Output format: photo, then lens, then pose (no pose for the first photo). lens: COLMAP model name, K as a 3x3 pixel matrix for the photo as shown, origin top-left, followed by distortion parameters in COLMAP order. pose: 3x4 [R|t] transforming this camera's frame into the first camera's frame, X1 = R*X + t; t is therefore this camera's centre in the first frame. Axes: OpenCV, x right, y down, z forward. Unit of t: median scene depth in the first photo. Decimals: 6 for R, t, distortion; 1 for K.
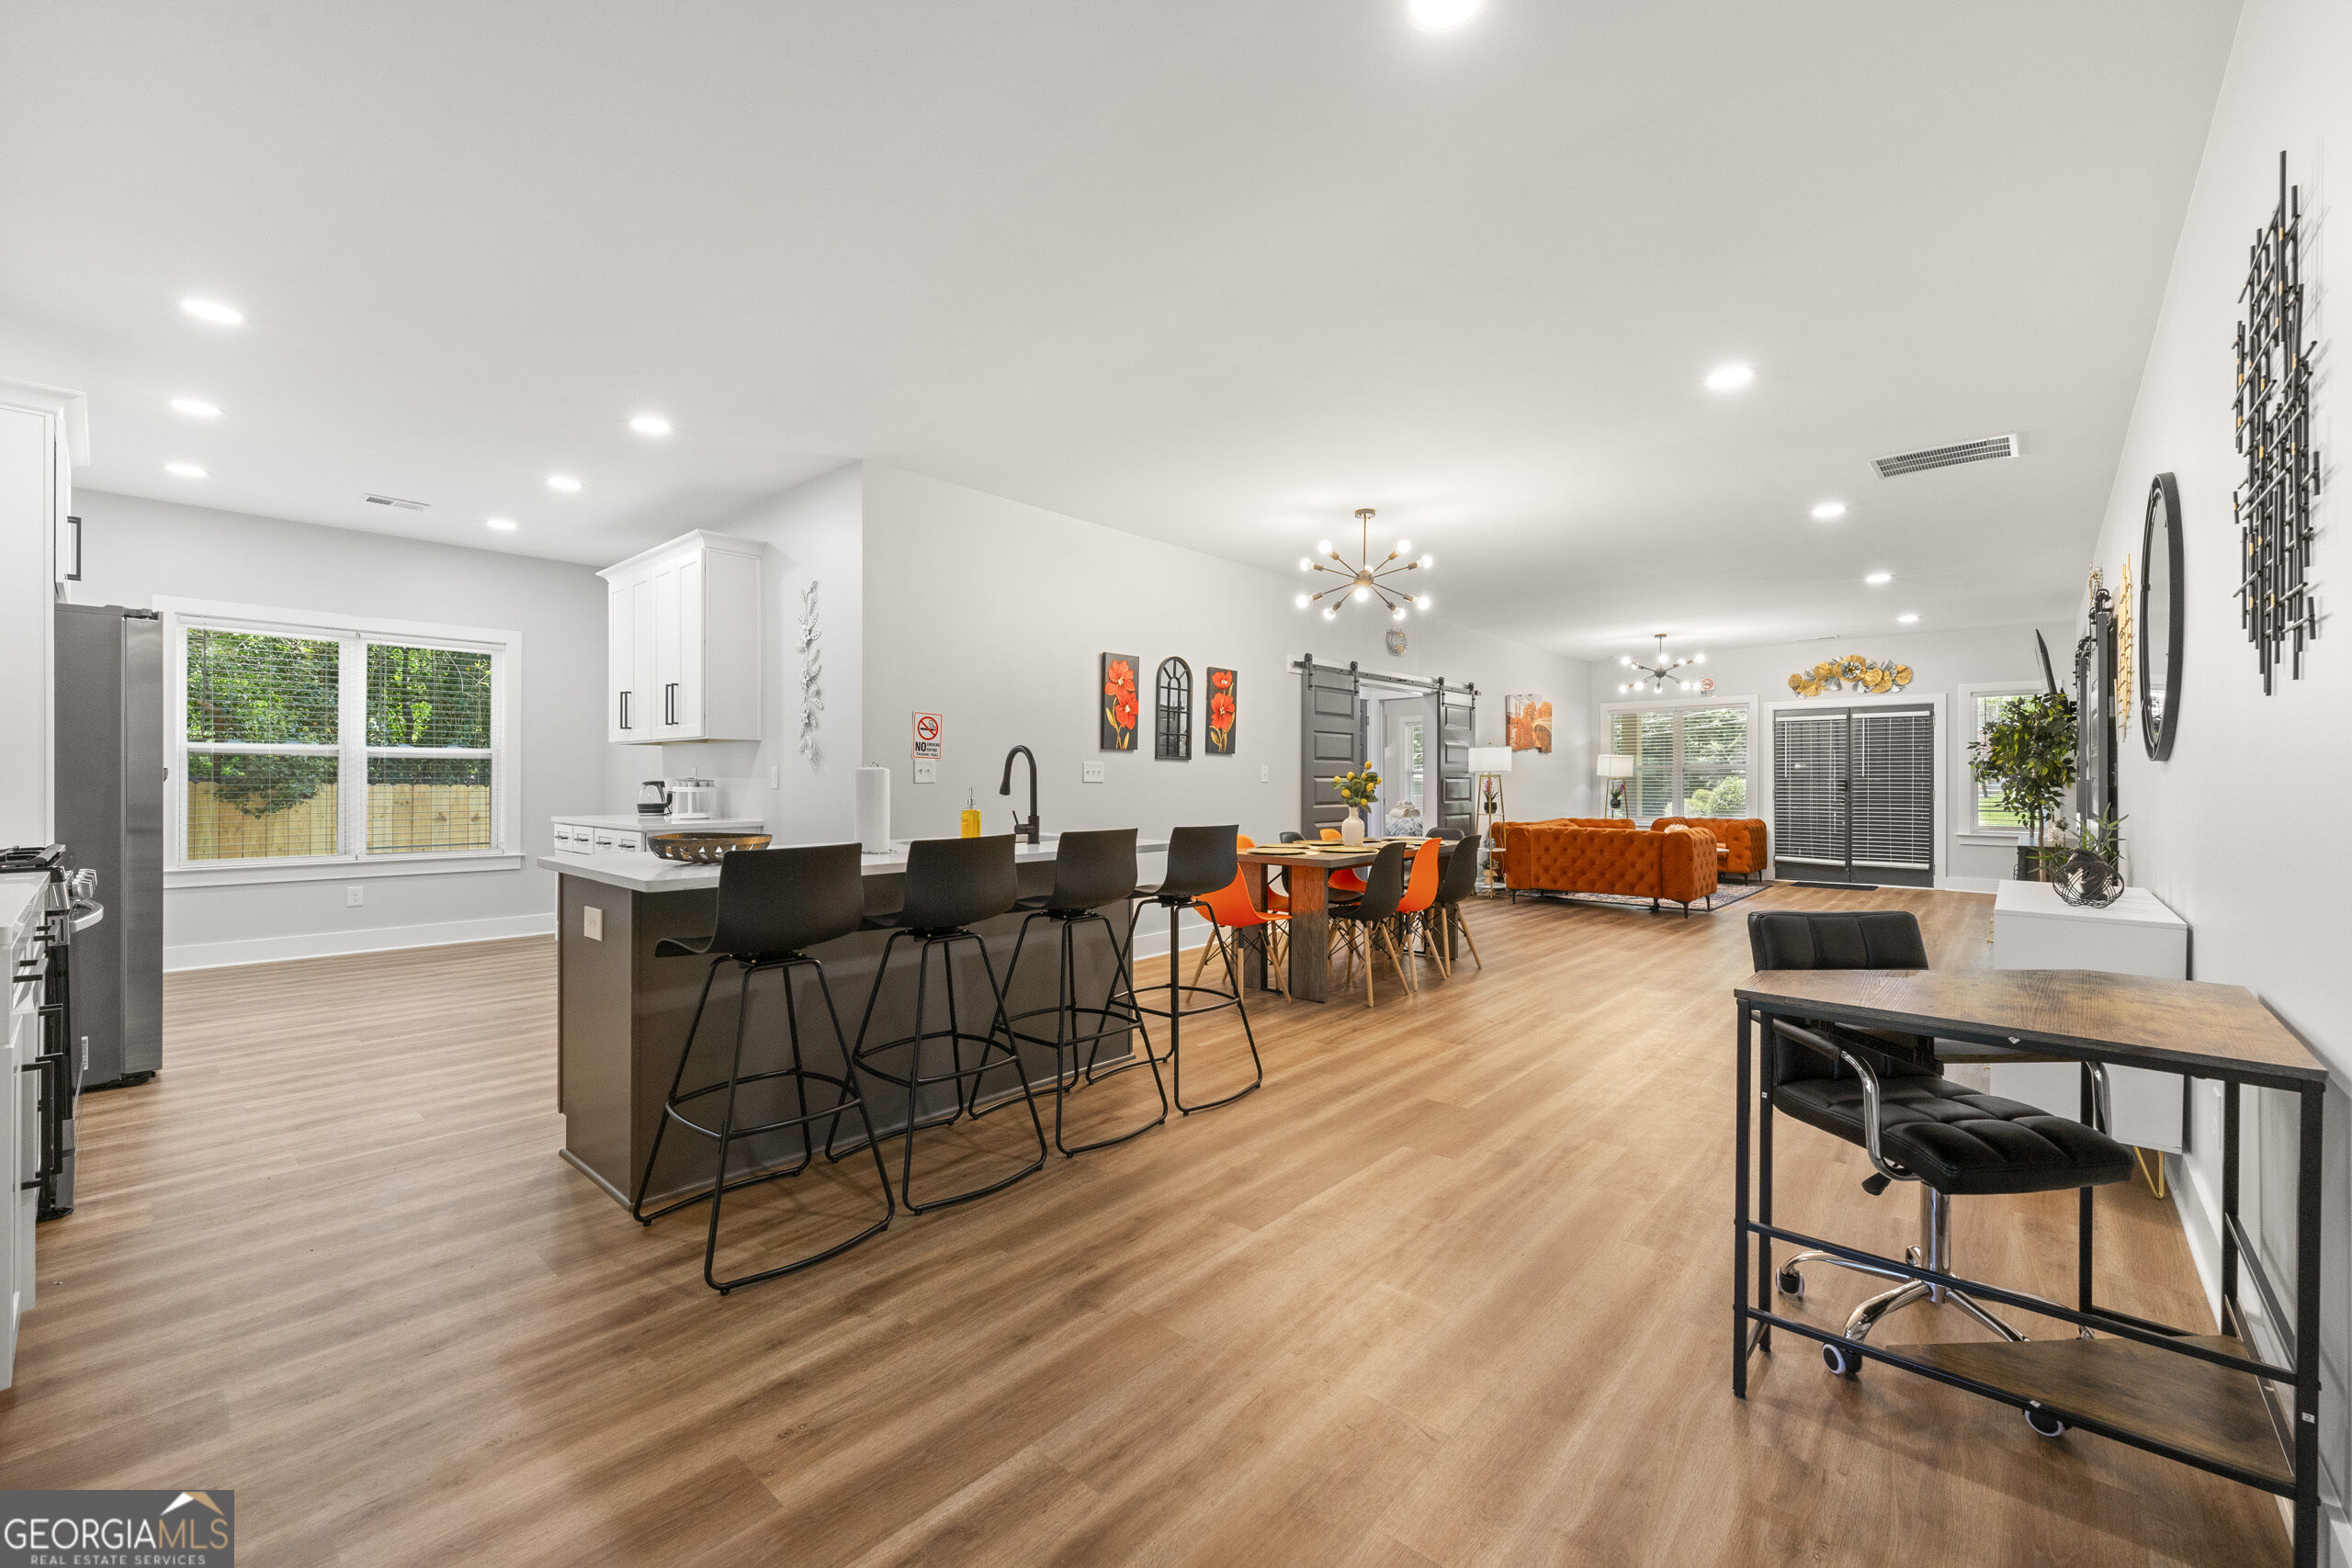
lens RADIAL K [[957.3, 0, 1176.0], [0, 957.3, 784.0], [0, 0, 1]] dist [-0.004371, -0.000622]
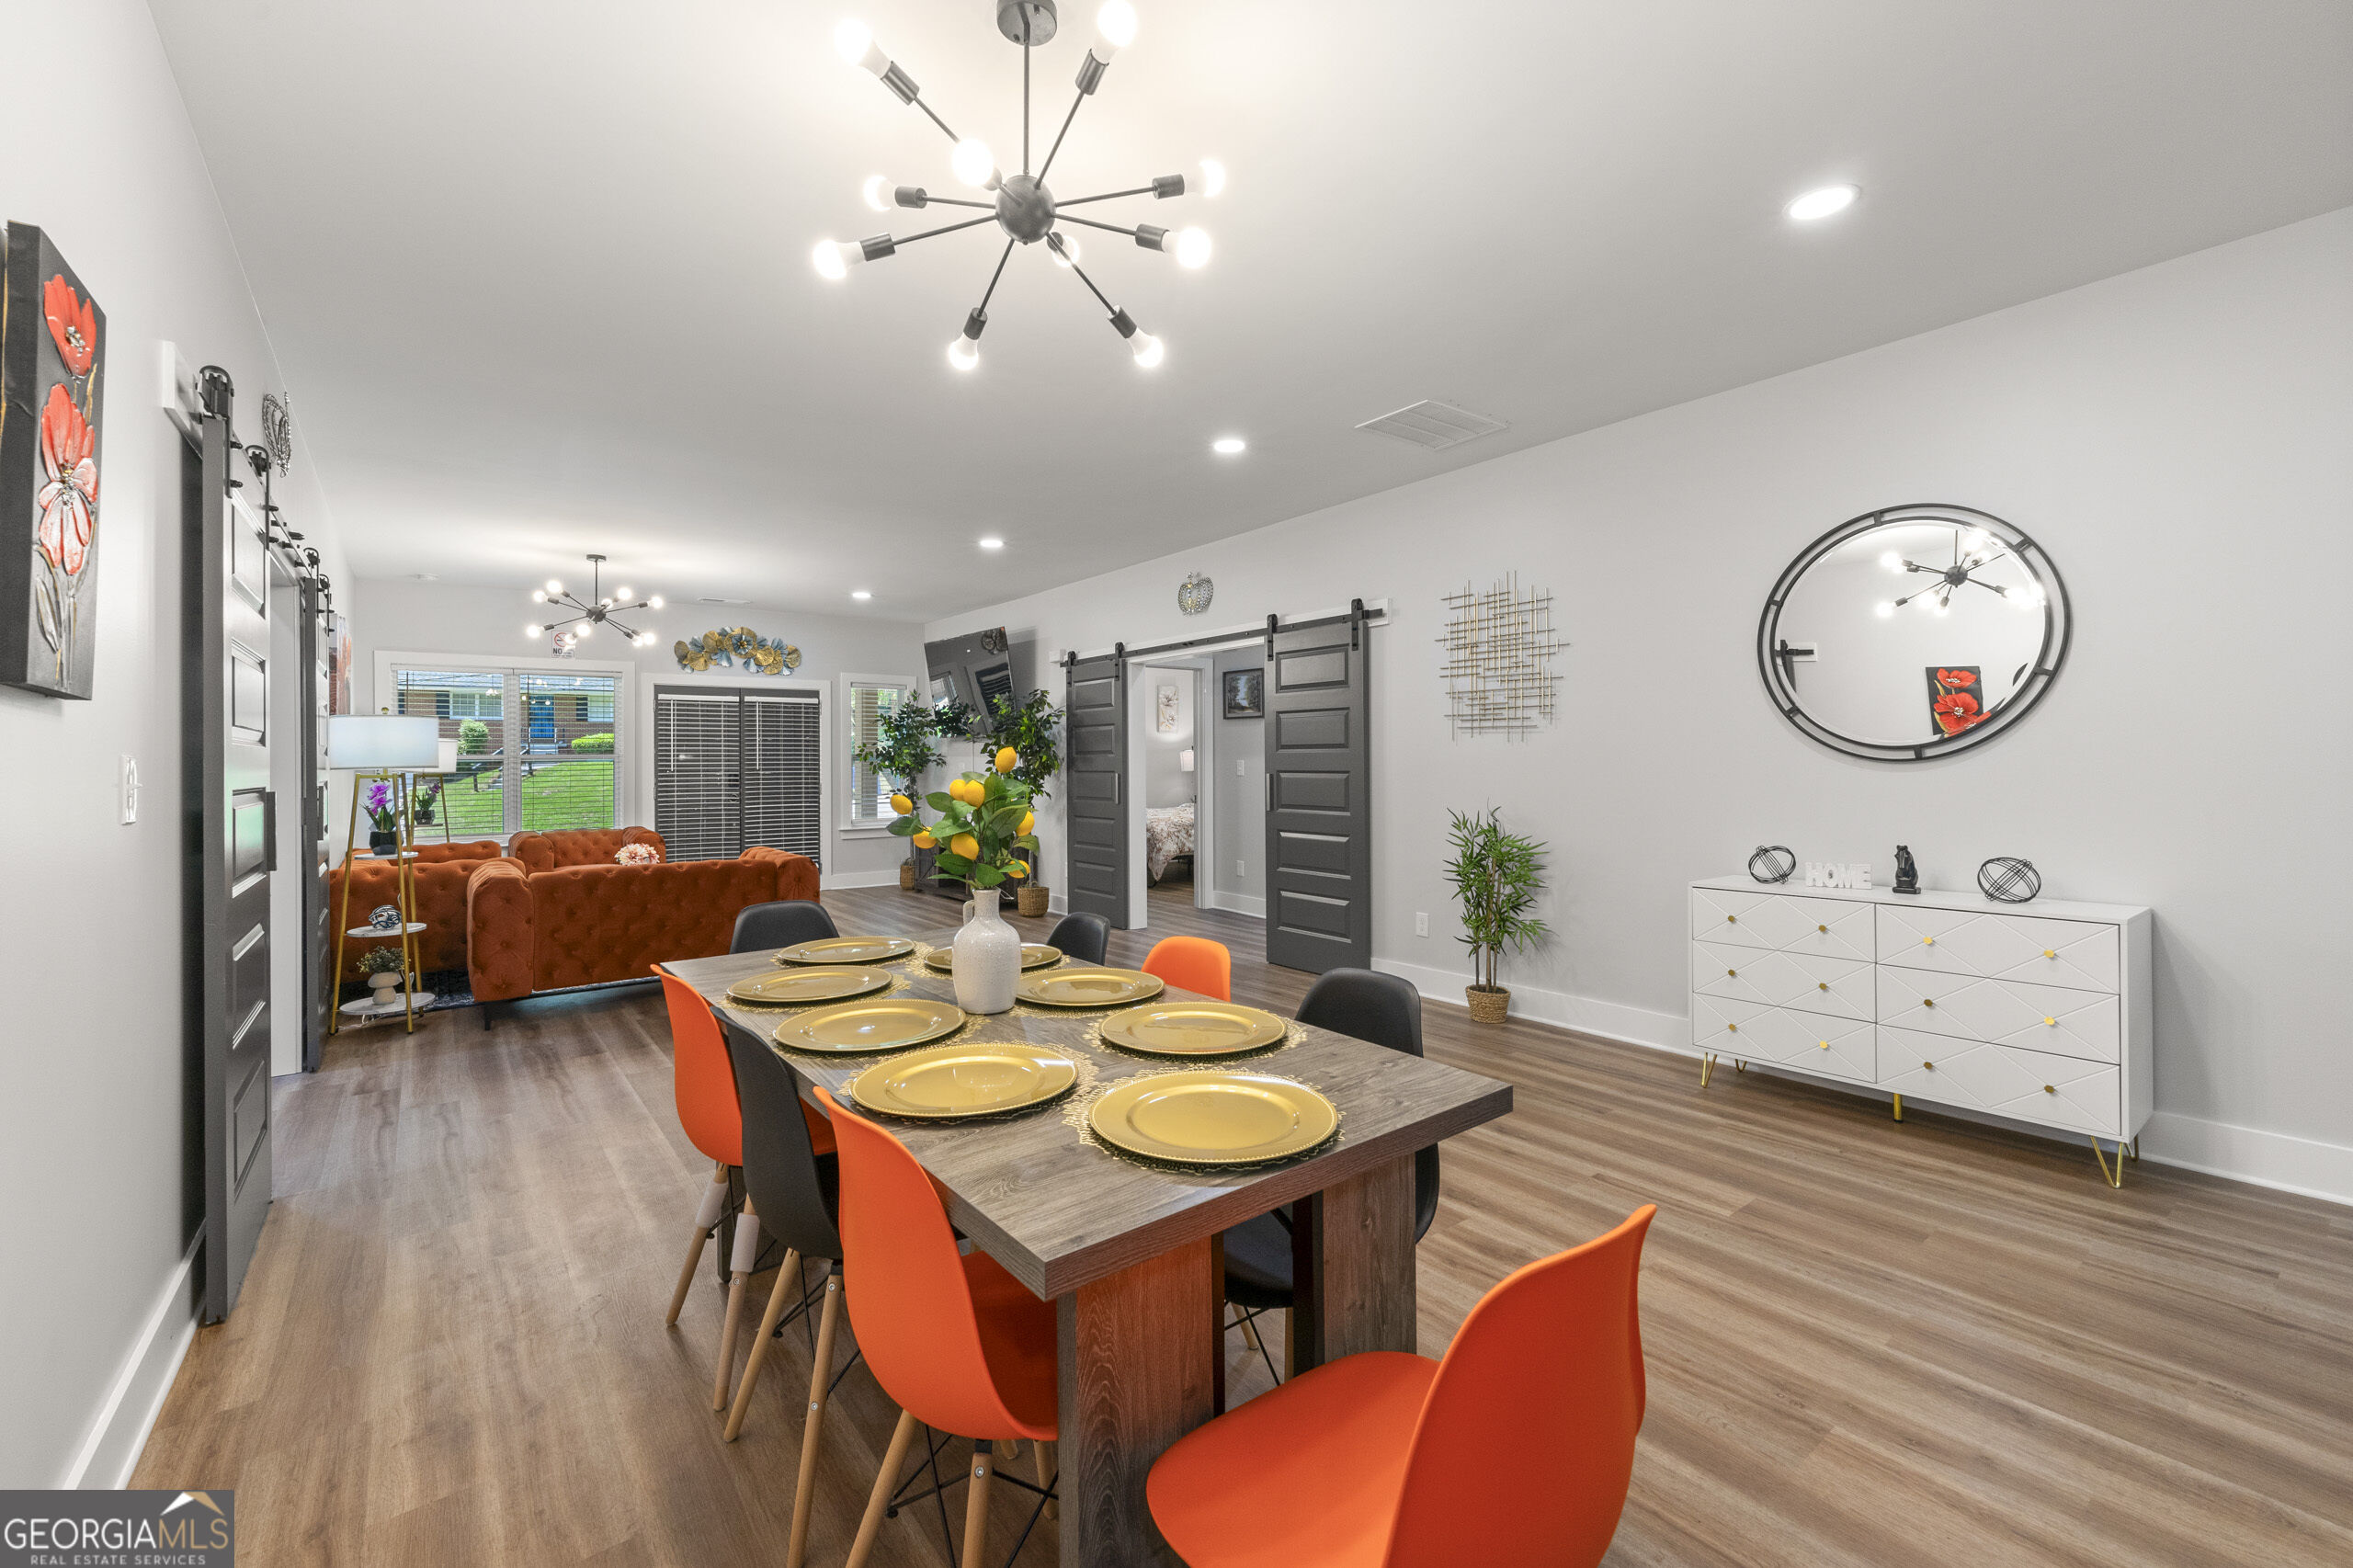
lens RADIAL K [[963.8, 0, 1175.3], [0, 963.8, 759.9], [0, 0, 1]] dist [0.001411, -0.000058]
pose [[0.181054, -0.000154, 0.983473, -0.106936], [0.011997, 0.999926, -0.002052, -0.016195], [-0.983400, 0.012170, 0.181042, 0.742139]]
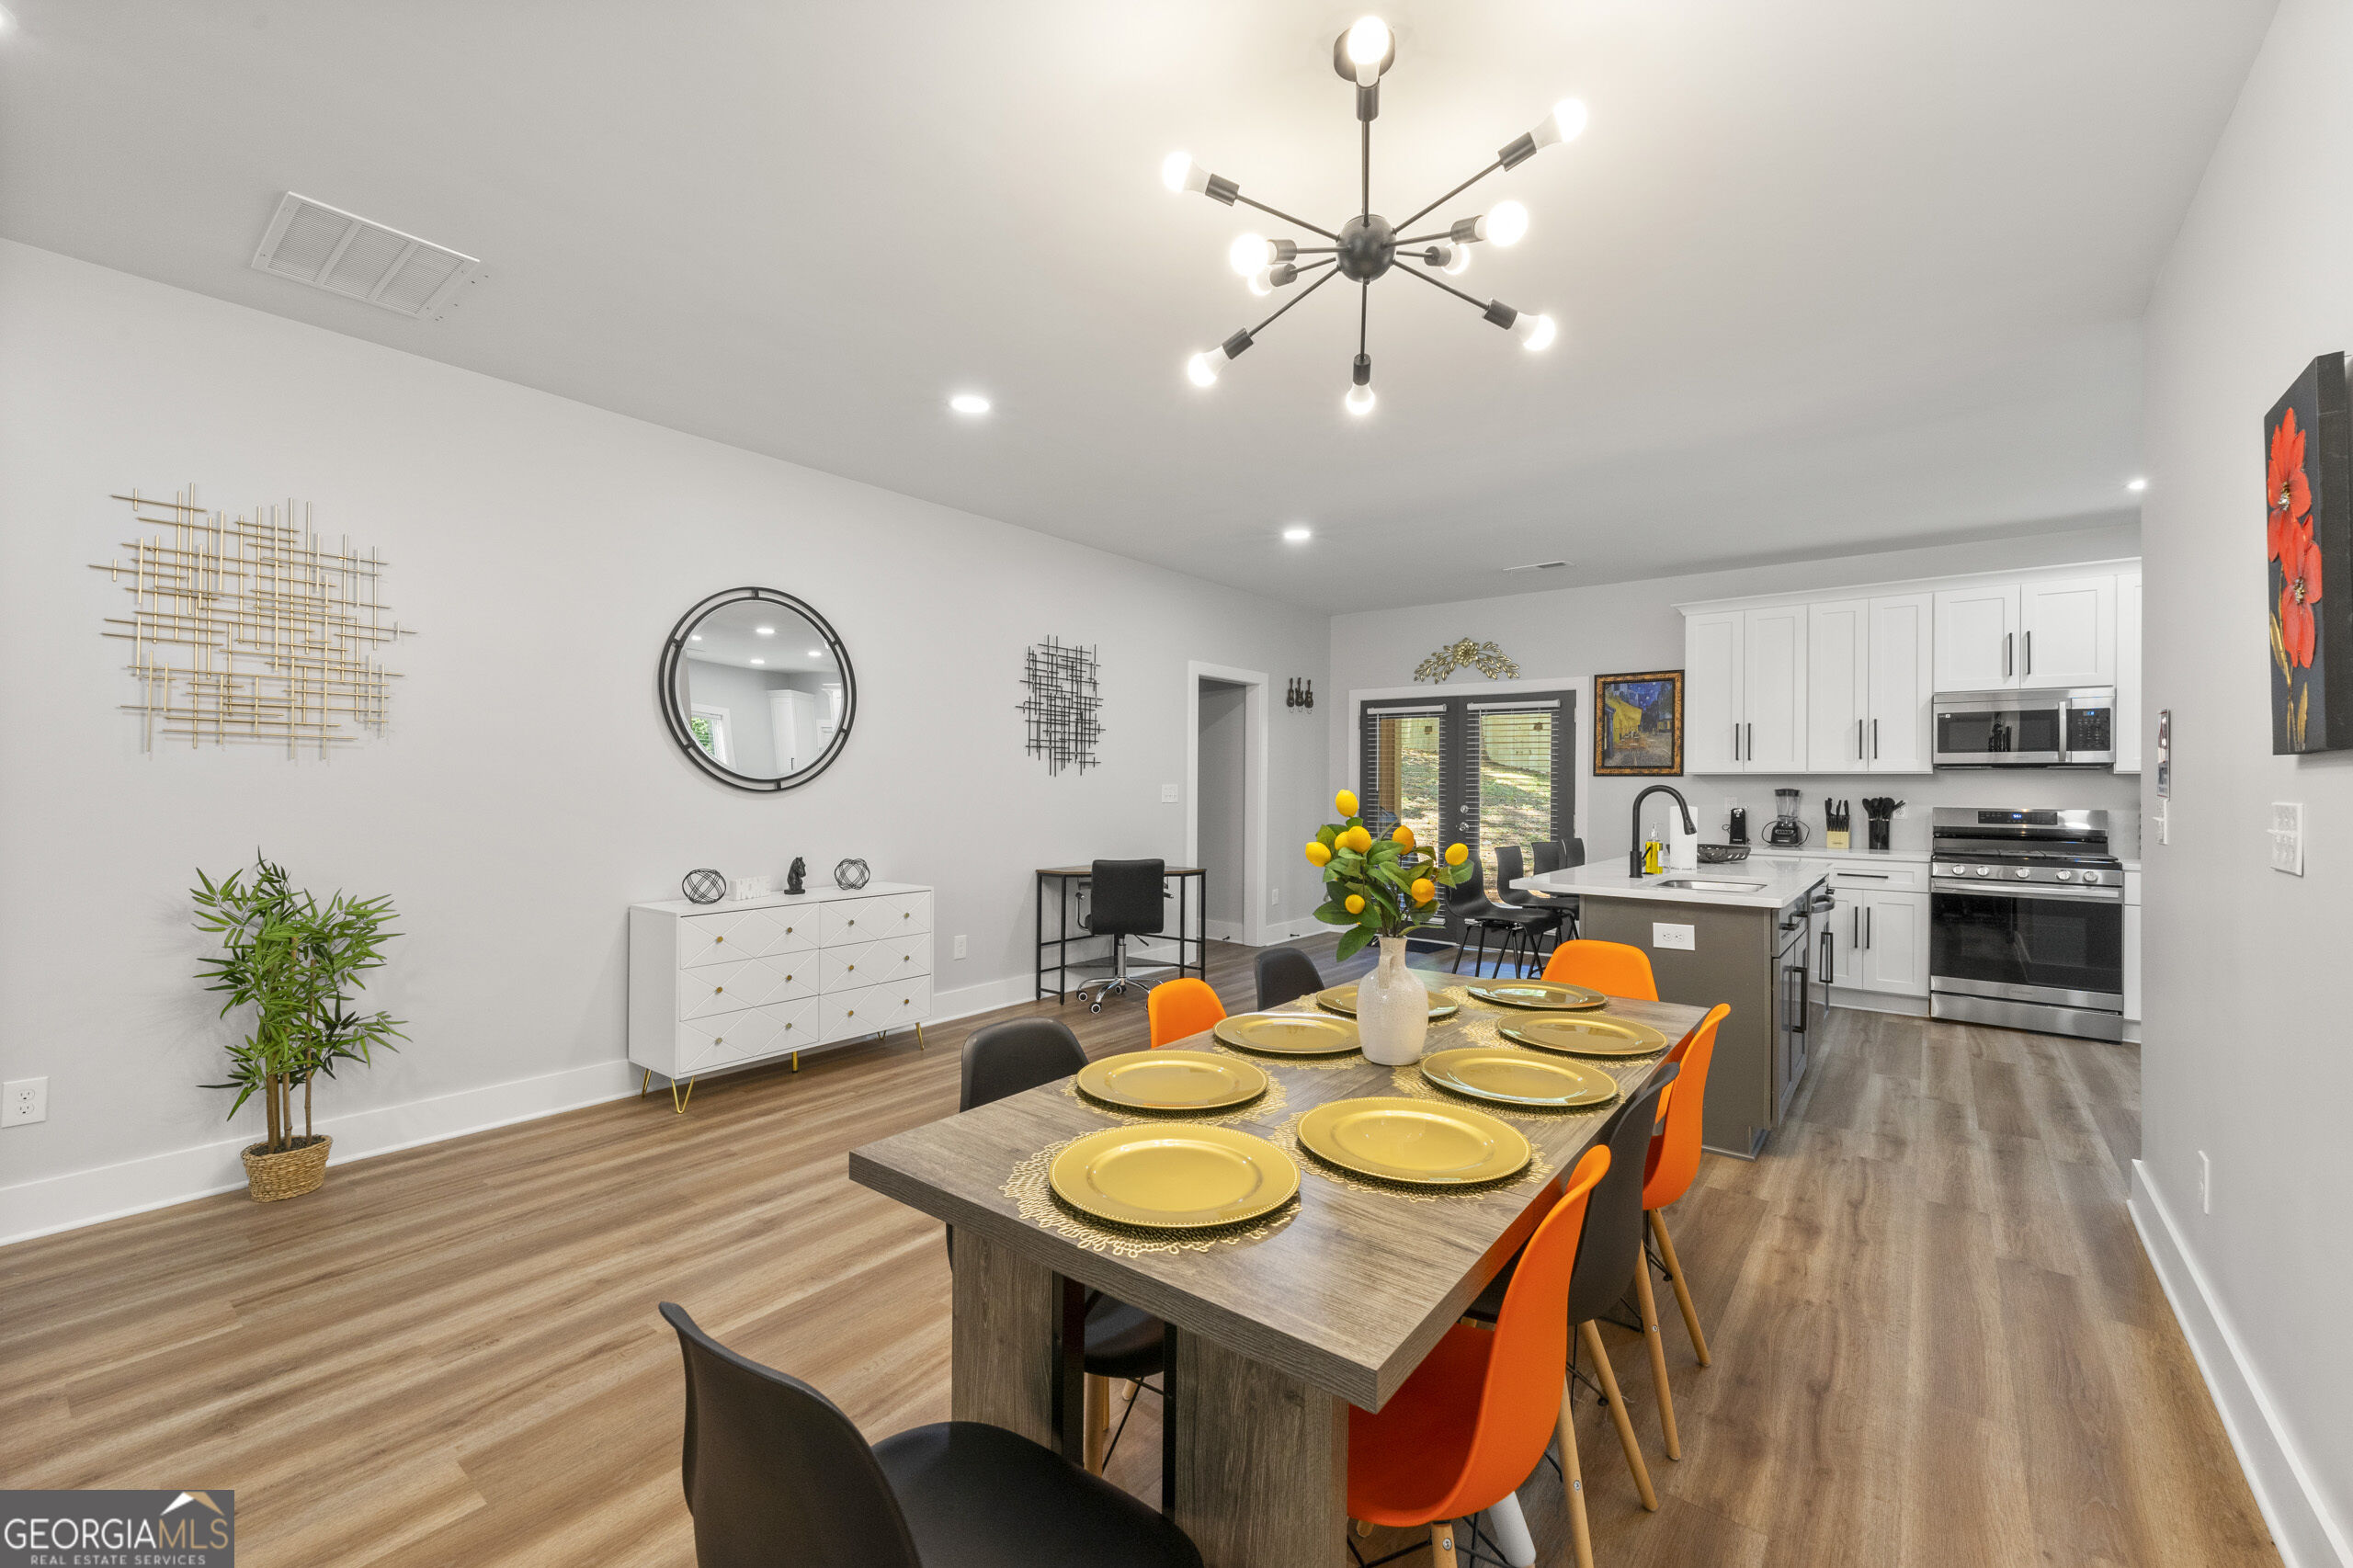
lens RADIAL K [[957.8, 0, 1176.5], [0, 957.8, 784.0], [0, 0, 1]] dist [-0.004371, -0.000622]
pose [[-0.998044, -0.010552, -0.061611, 0.234582], [-0.010859, 0.999930, 0.004647, -0.022806], [0.061558, 0.005307, -0.998089, 1.110848]]
